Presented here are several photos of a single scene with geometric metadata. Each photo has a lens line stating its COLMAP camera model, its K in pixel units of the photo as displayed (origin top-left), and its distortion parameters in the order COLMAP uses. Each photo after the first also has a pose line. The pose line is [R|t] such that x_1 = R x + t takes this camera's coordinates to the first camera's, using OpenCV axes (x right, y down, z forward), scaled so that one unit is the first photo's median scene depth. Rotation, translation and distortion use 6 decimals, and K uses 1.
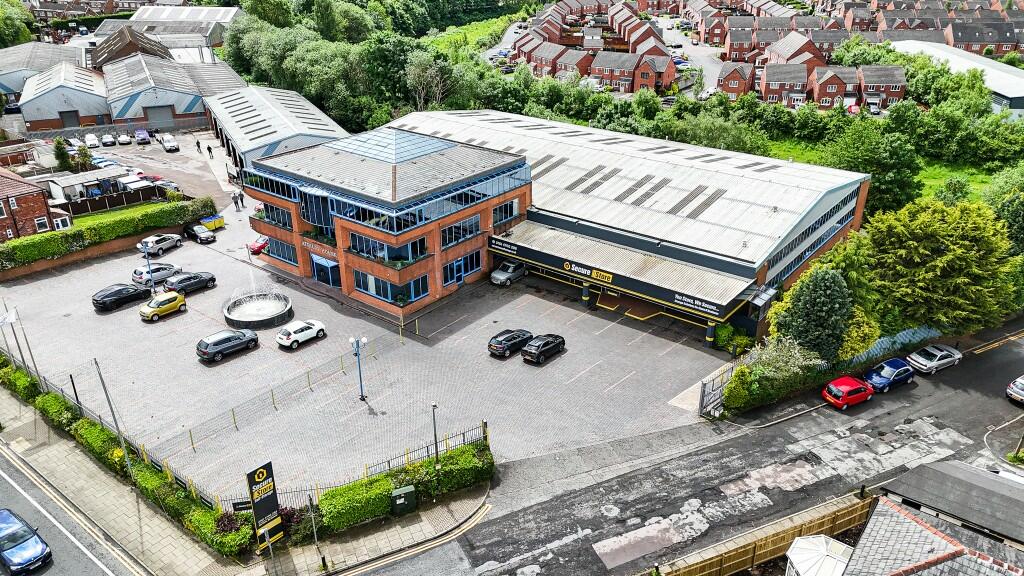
lens RADIAL K [[747.6, 0, 512.0], [0, 747.6, 288.0], [0, 0, 1]] dist [0.103693, -0.112101]
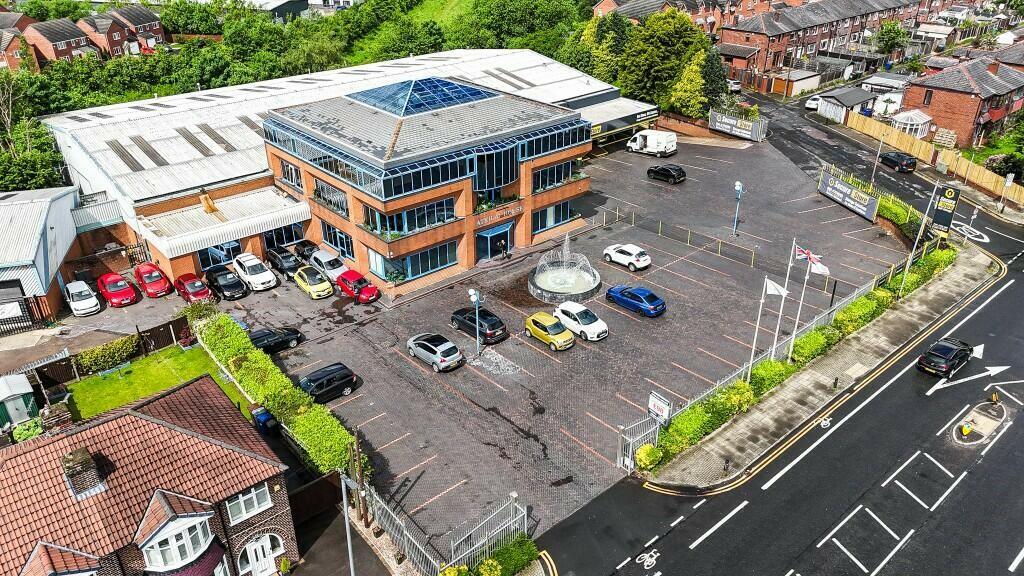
lens RADIAL K [[747.6, 0, 512.0], [0, 747.6, 288.0], [0, 0, 1]] dist [0.103693, -0.112101]
pose [[0.184658, -0.467224, 0.864640, -1.058389], [0.429257, 0.829760, 0.356702, -0.289588], [-0.884104, 0.305285, 0.353781, 0.713024]]
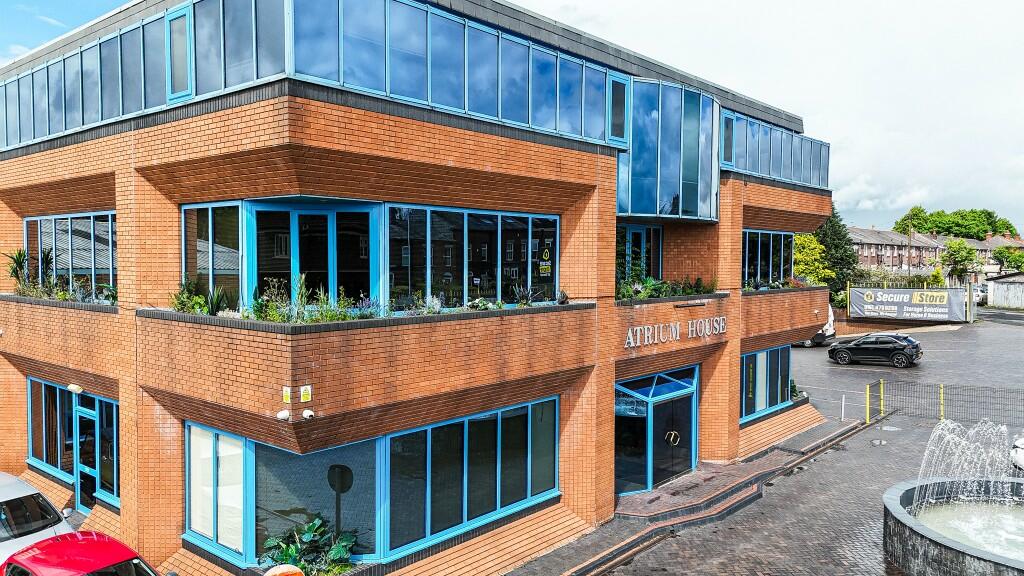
lens RADIAL K [[747.6, 0, 512.0], [0, 747.6, 288.0], [0, 0, 1]] dist [0.103693, -0.112101]
pose [[0.040495, -0.038633, 0.998433, -0.521090], [0.428429, 0.903404, 0.017580, -0.094946], [-0.902667, 0.427046, 0.053135, 1.043614]]
